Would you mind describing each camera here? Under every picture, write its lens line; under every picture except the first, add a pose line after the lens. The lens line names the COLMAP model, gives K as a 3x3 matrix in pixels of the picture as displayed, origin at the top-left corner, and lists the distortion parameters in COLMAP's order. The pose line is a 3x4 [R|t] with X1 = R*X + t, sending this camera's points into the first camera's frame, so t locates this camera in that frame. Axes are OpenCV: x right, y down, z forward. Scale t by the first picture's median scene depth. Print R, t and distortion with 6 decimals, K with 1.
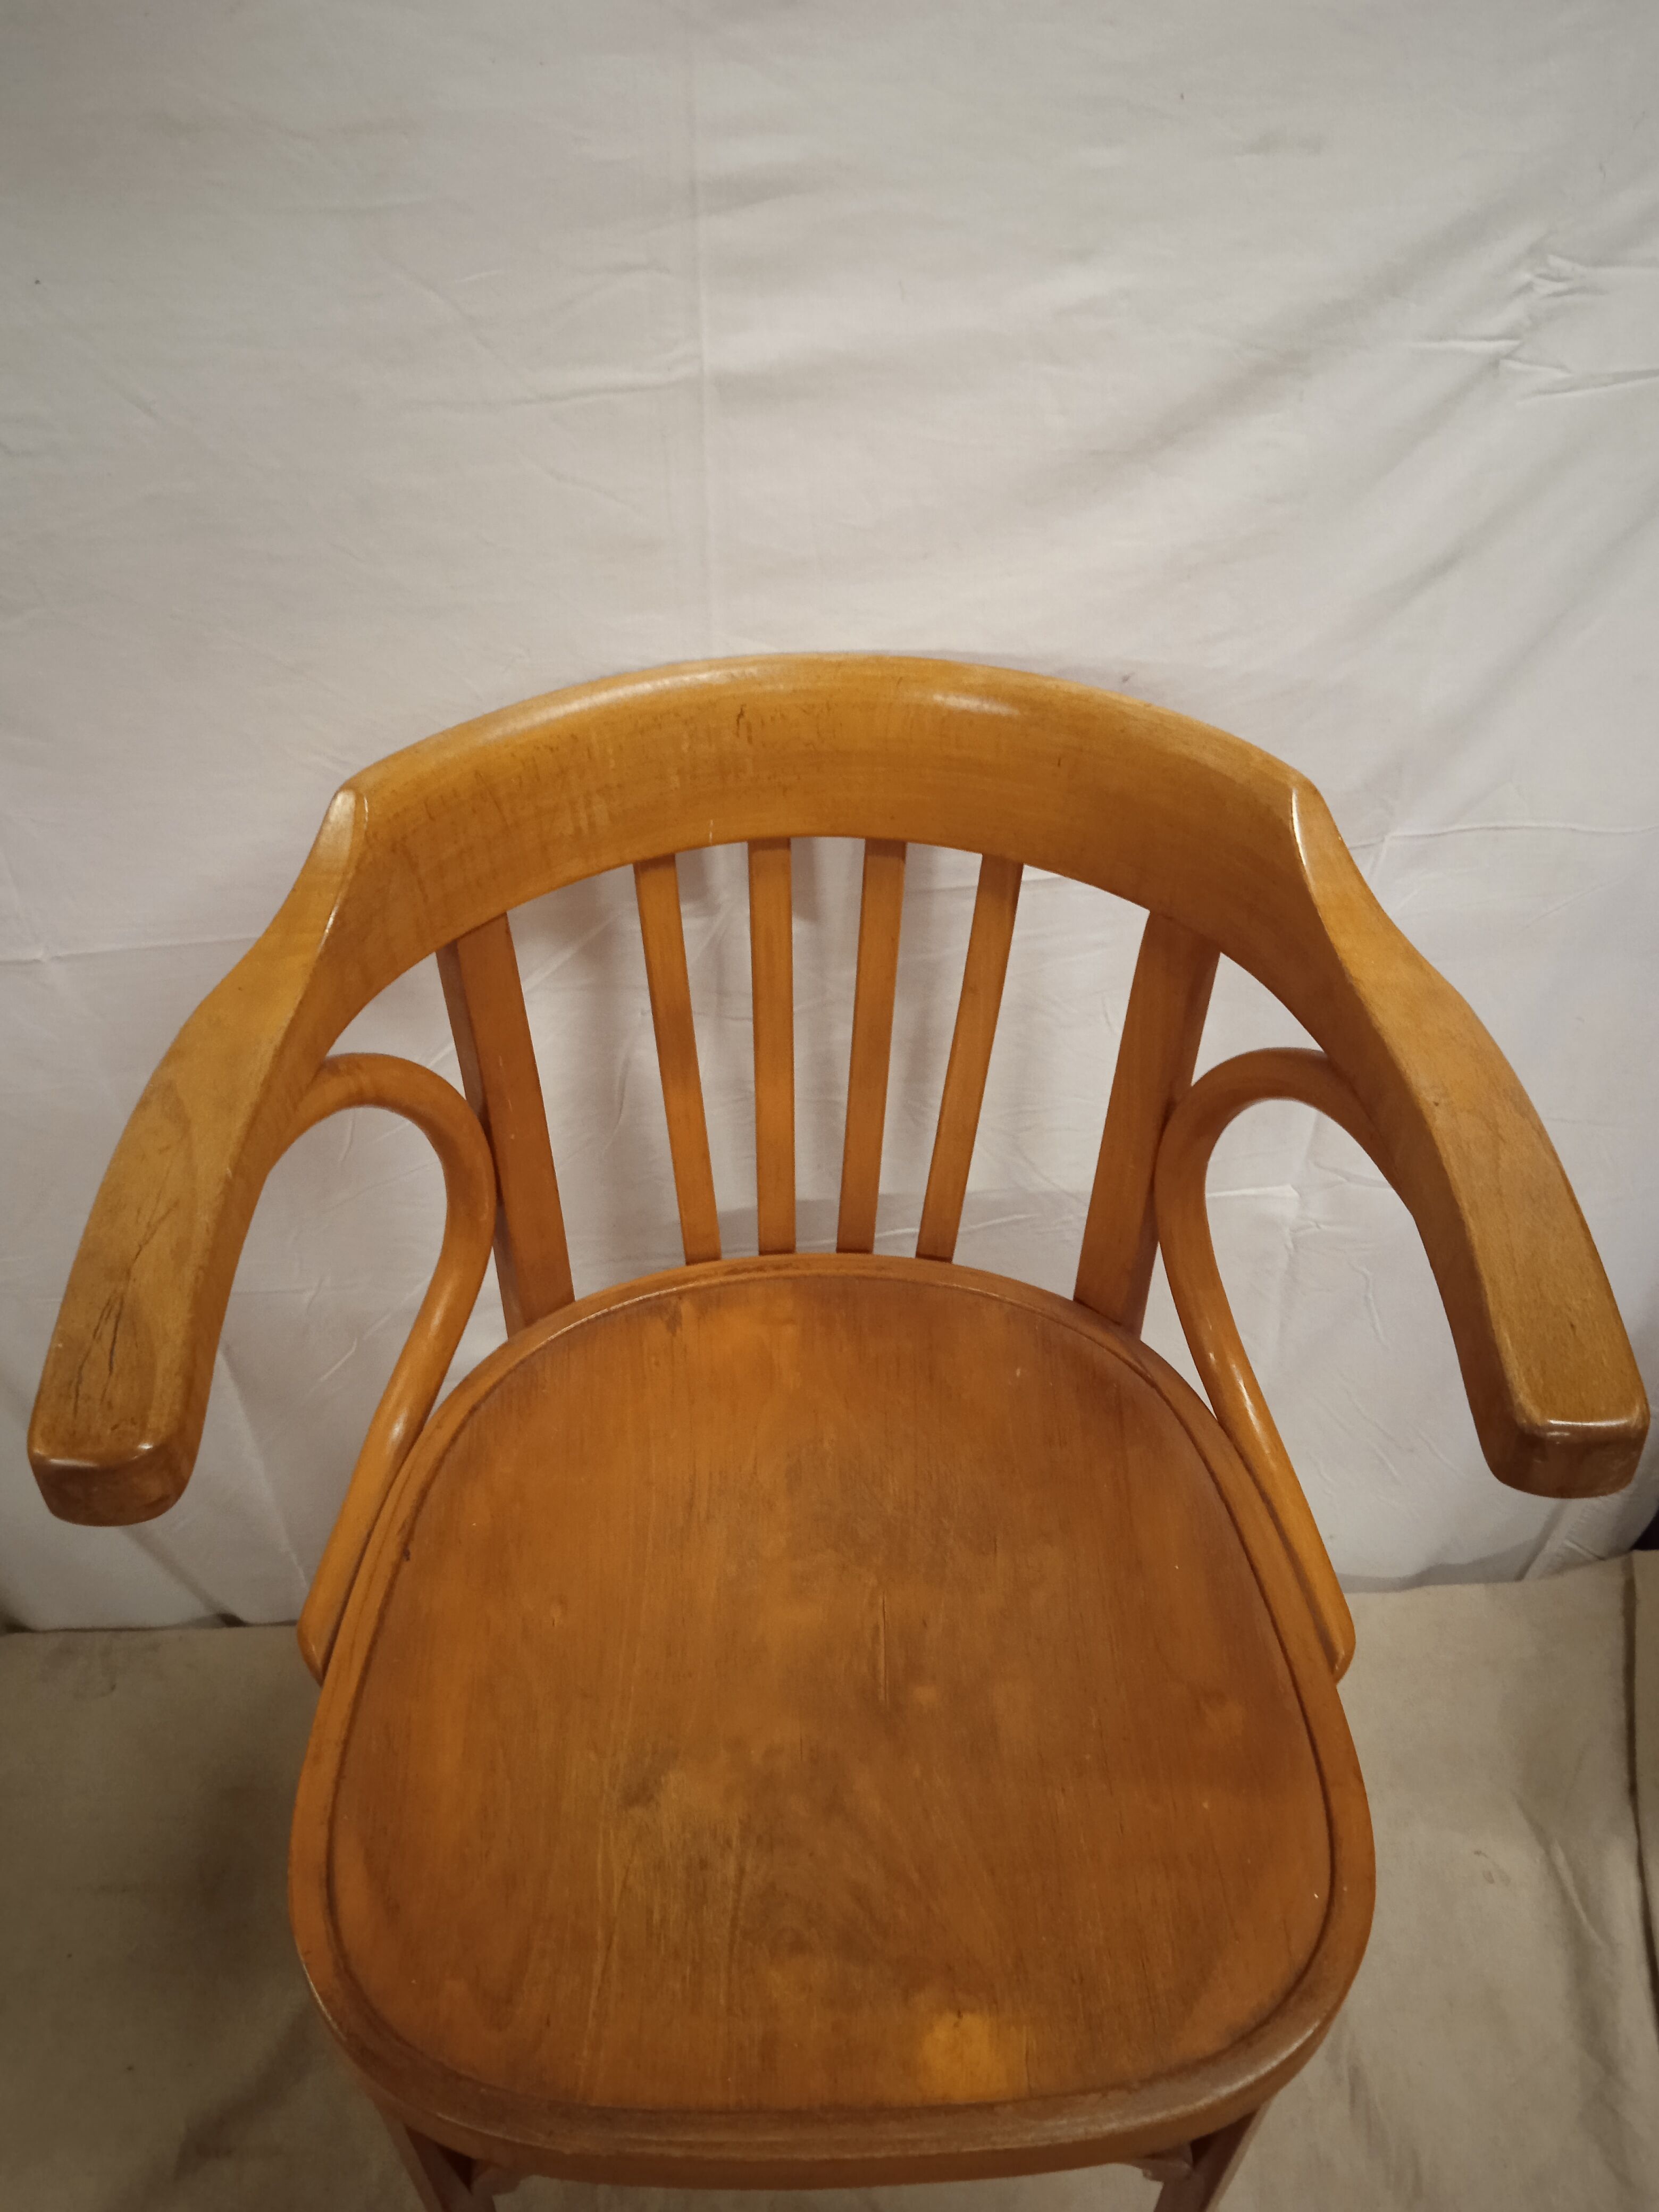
lens RADIAL K [[1825.7, 0, 825.7], [0, 1825.7, 1115.1], [0, 0, 1]] dist [0.060158, -0.055957]
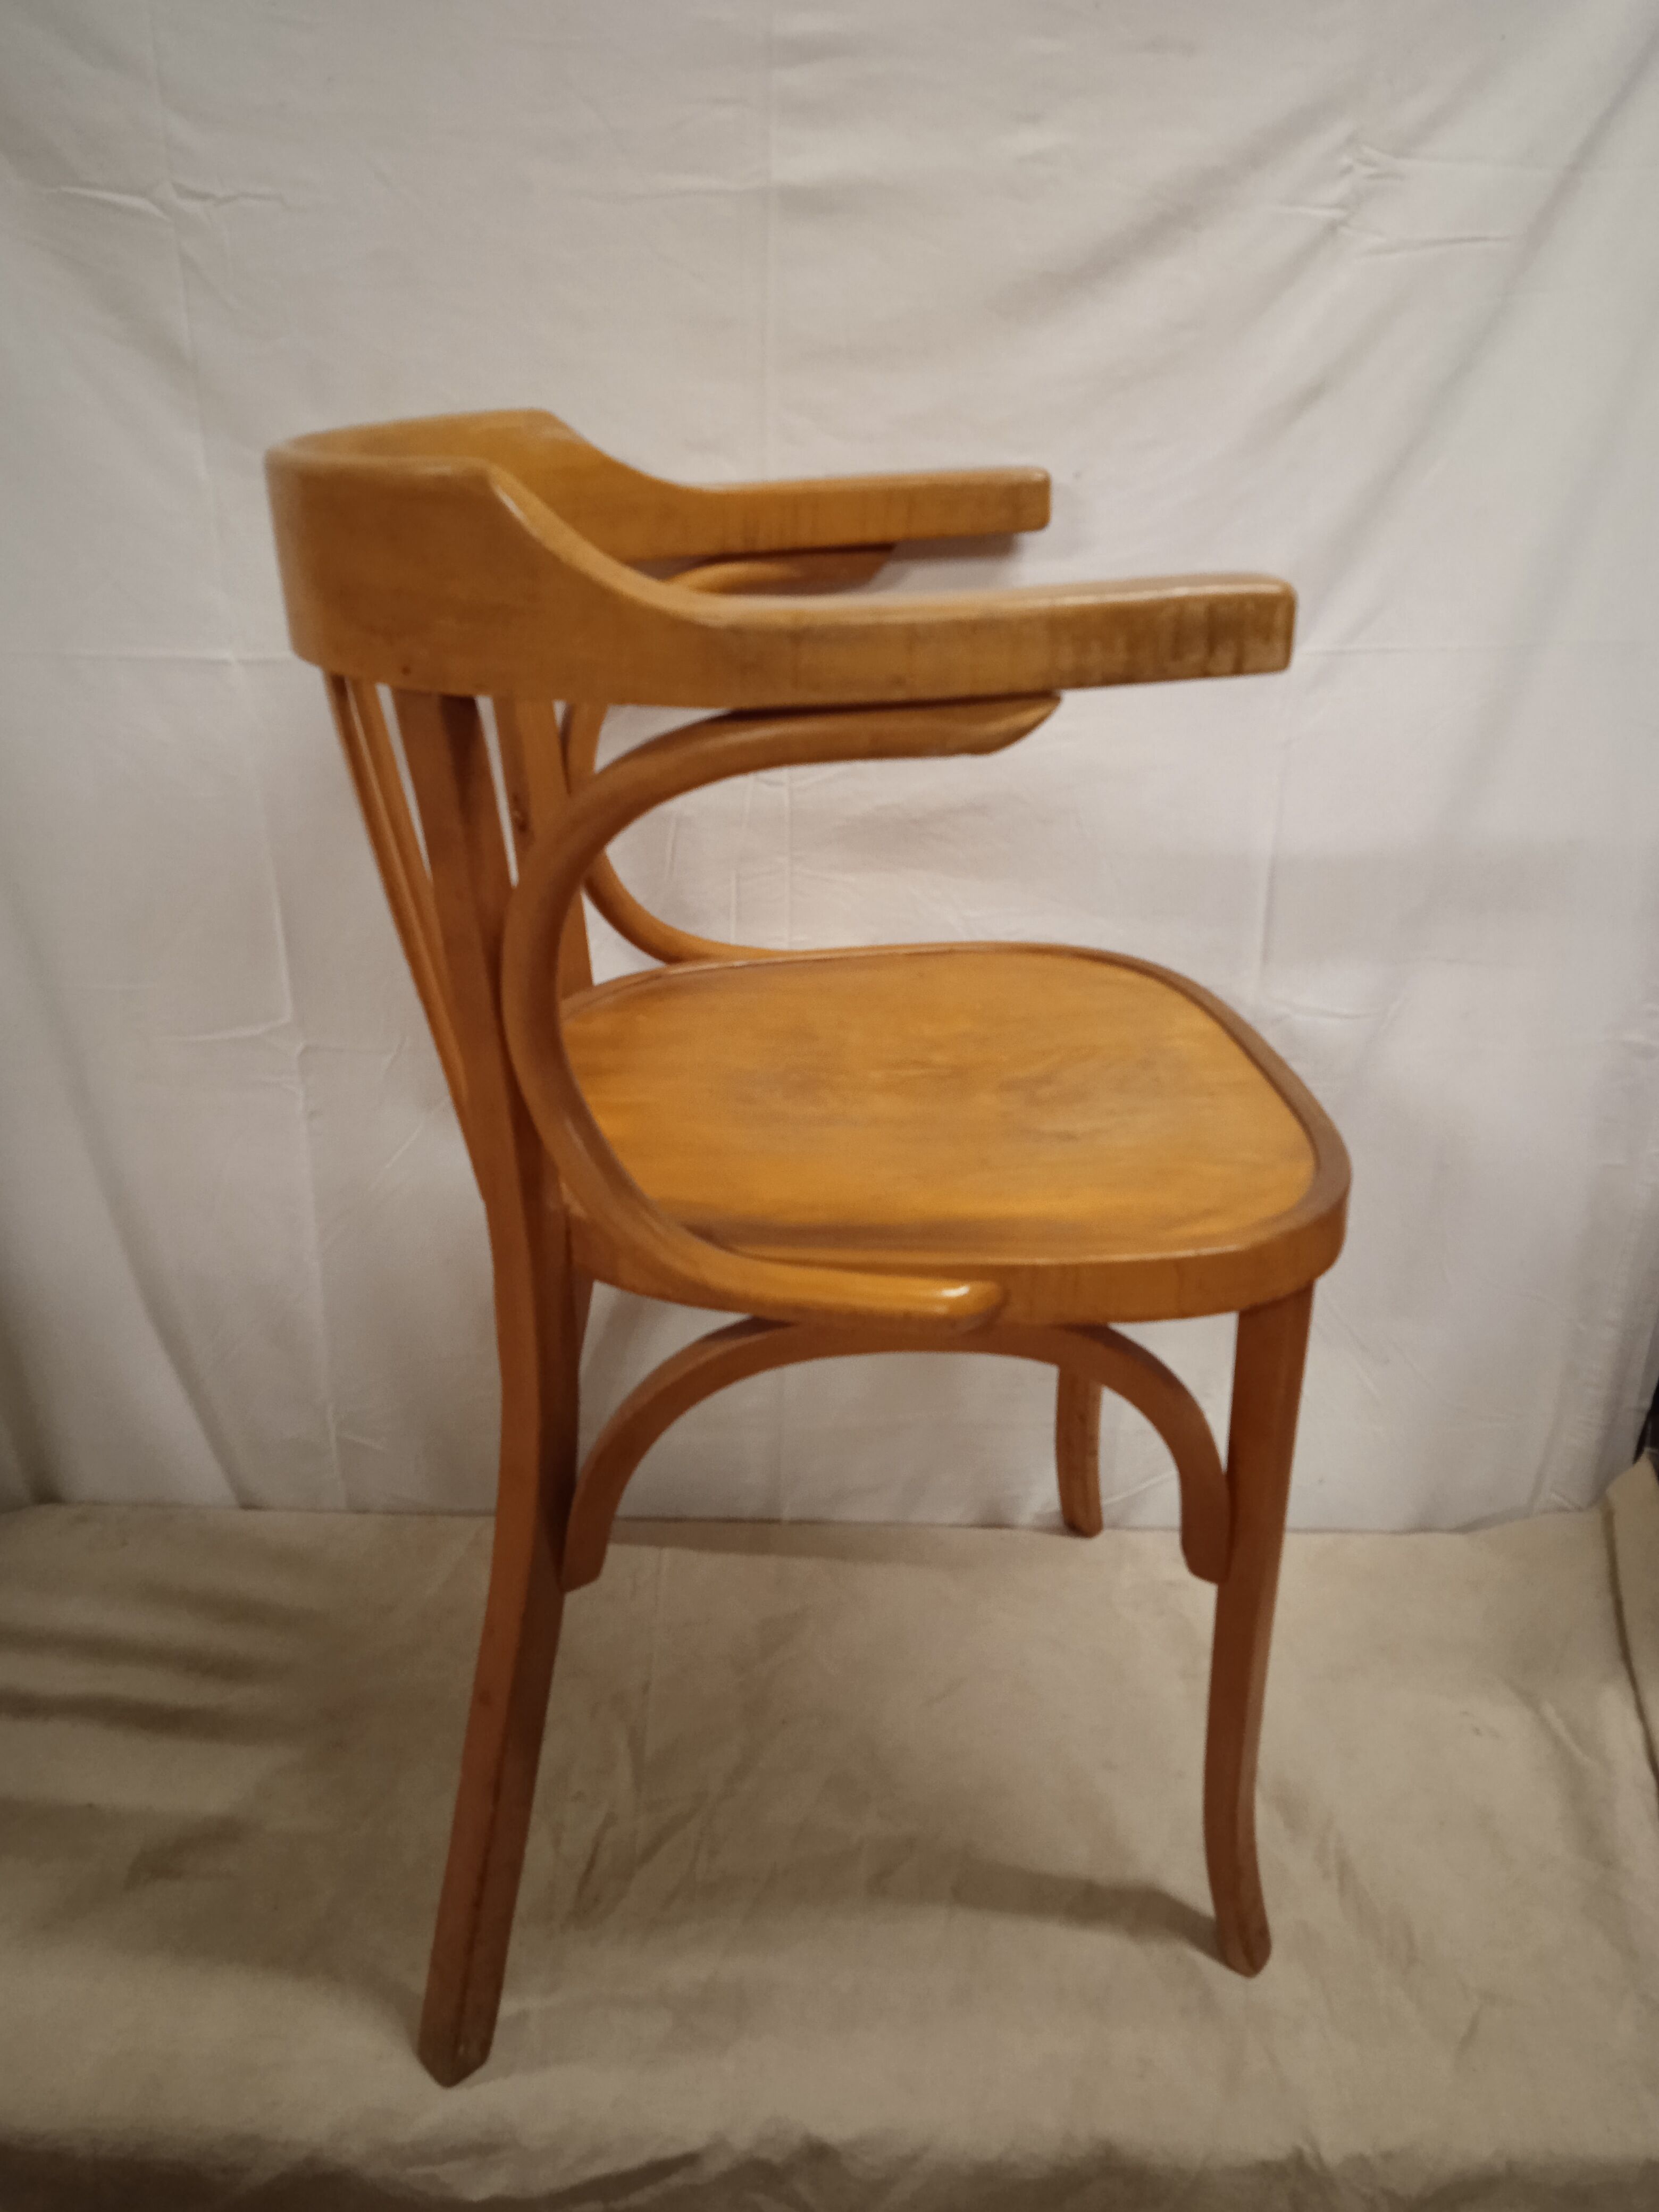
lens RADIAL K [[1825.7, 0, 824.6], [0, 1825.7, 1103.9], [0, 0, 1]] dist [0.060158, -0.055957]
pose [[0.998288, 0.037820, -0.044613, 0.060515], [-0.051483, 0.930186, -0.363460, 0.701896], [0.027752, 0.365135, 0.930541, -0.070276]]
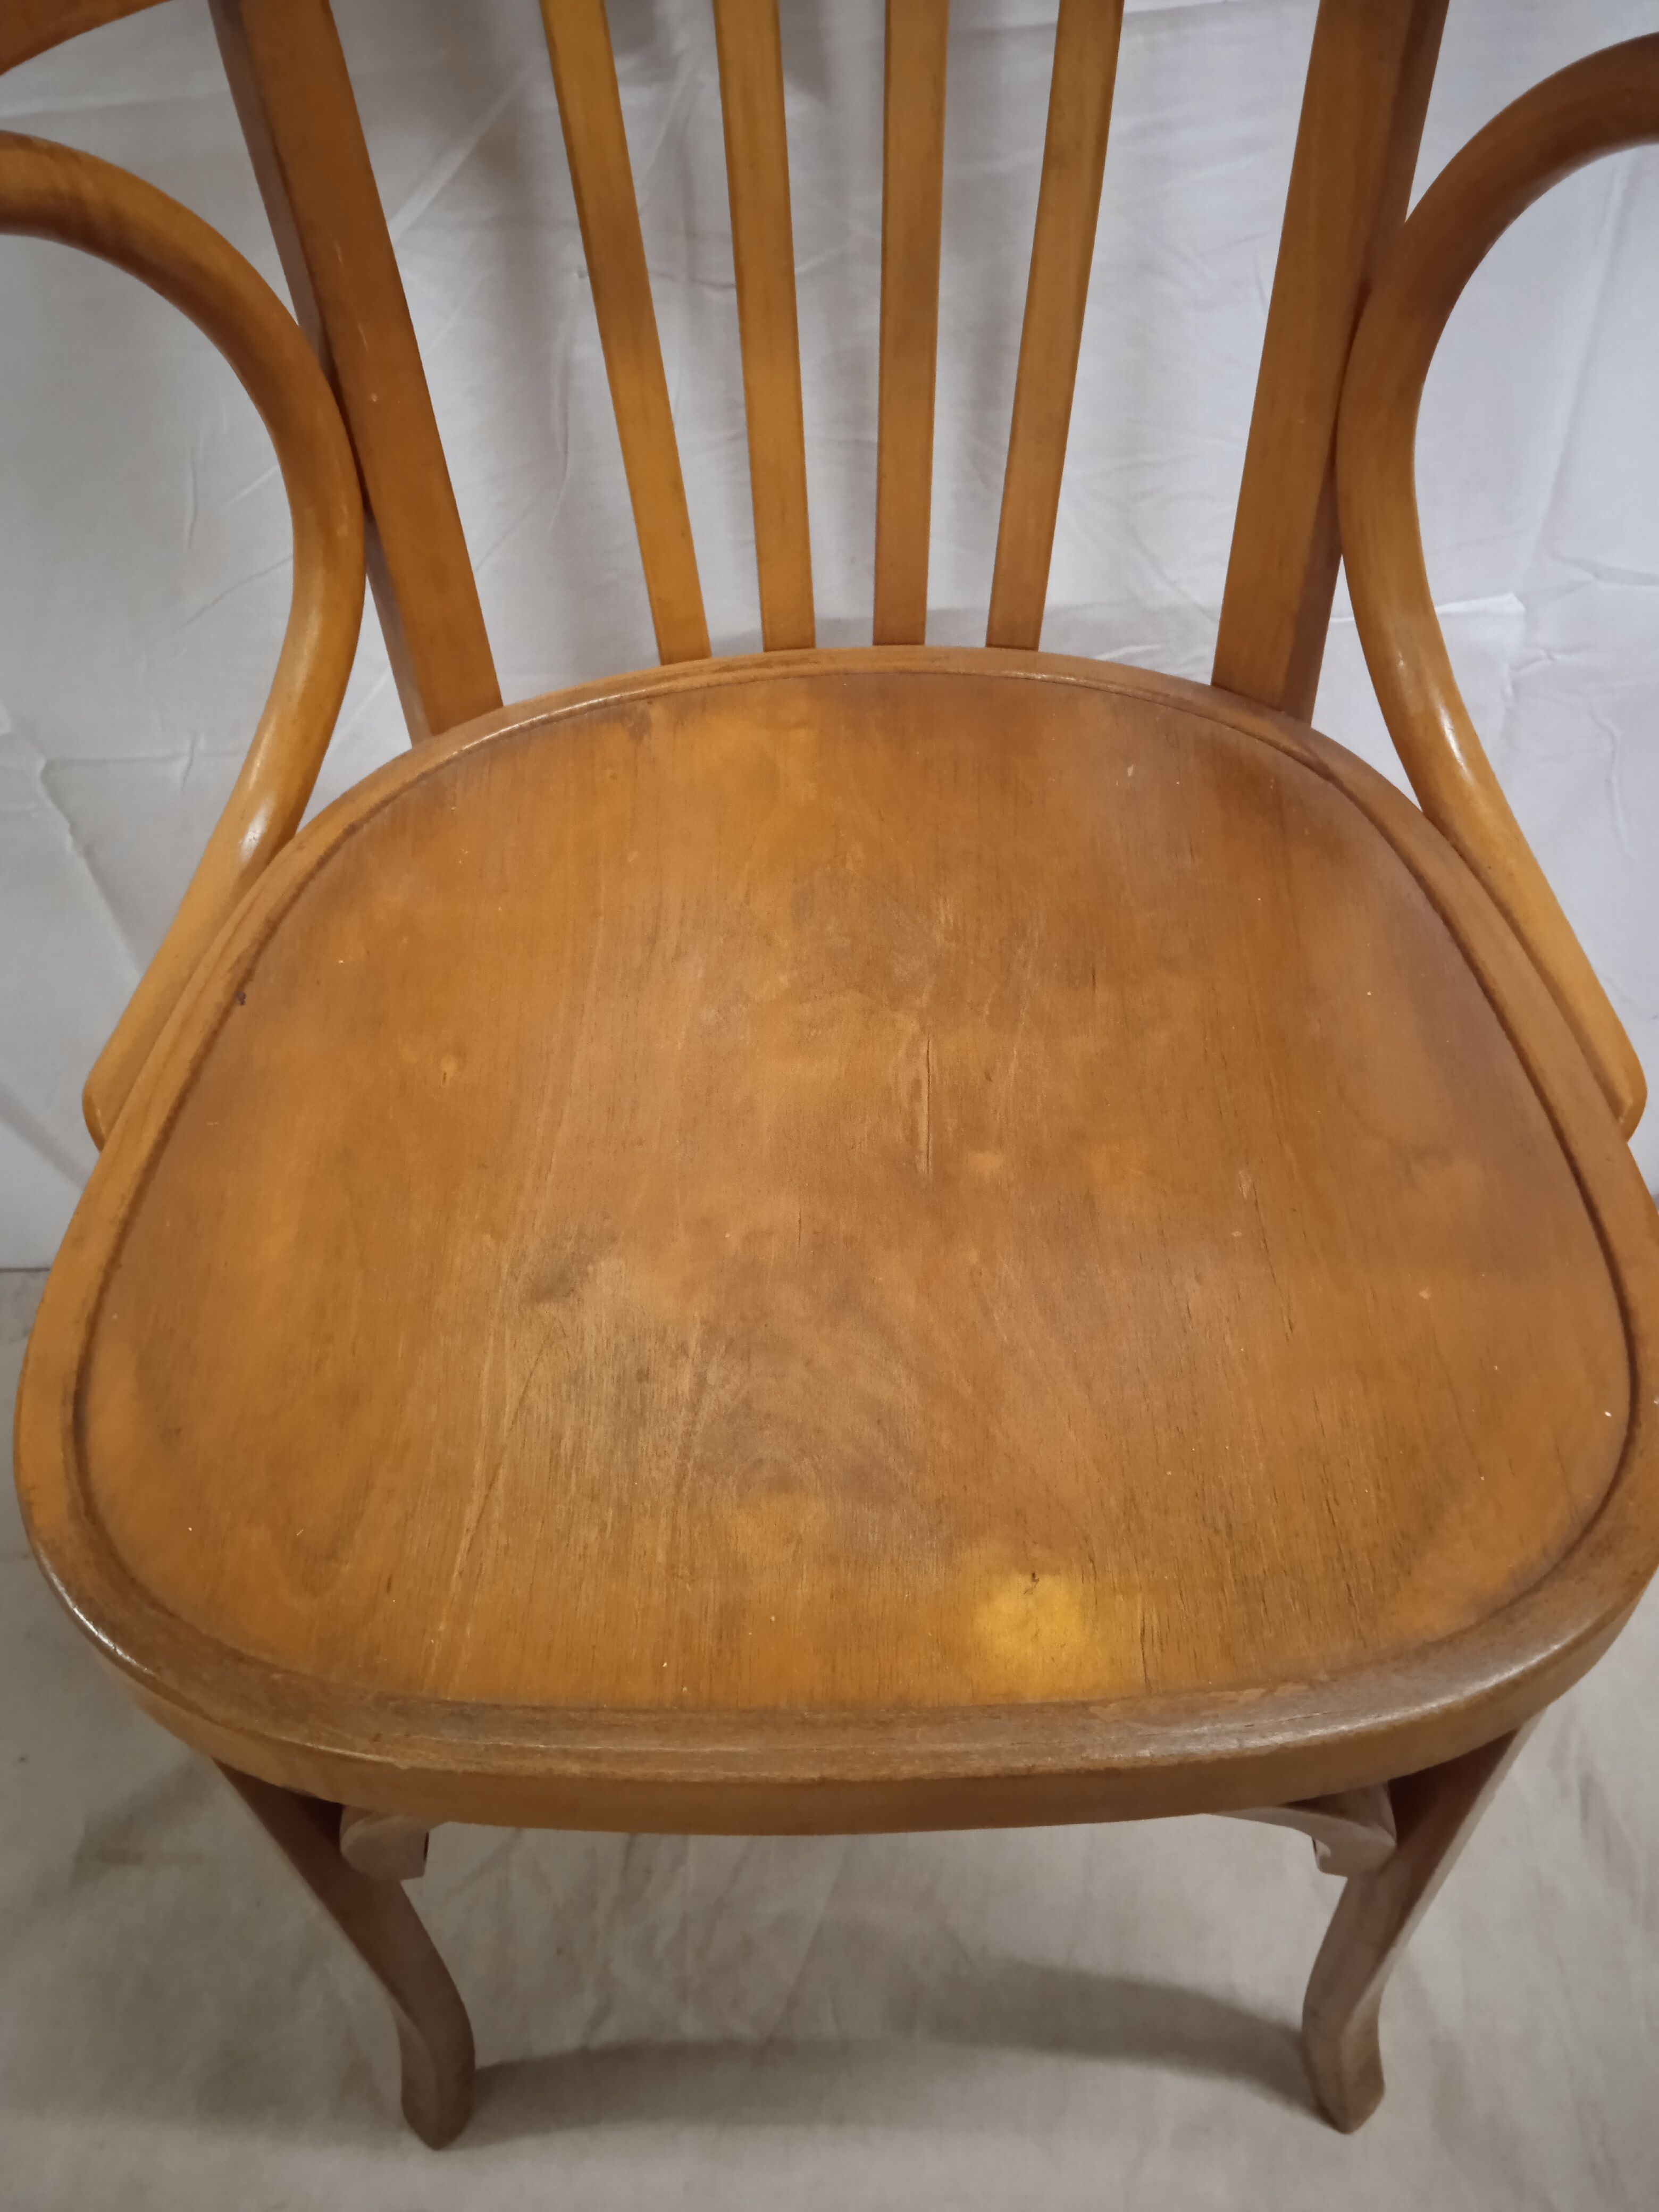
lens RADIAL K [[1825.7, 0, 829.1], [0, 1825.7, 1099.5], [0, 0, 1]] dist [0.060158, -0.055957]
pose [[0.997786, -0.014745, -0.064848, 0.039994], [0.019462, 0.997163, 0.072719, 0.243314], [0.063592, -0.073820, 0.995242, 0.337011]]
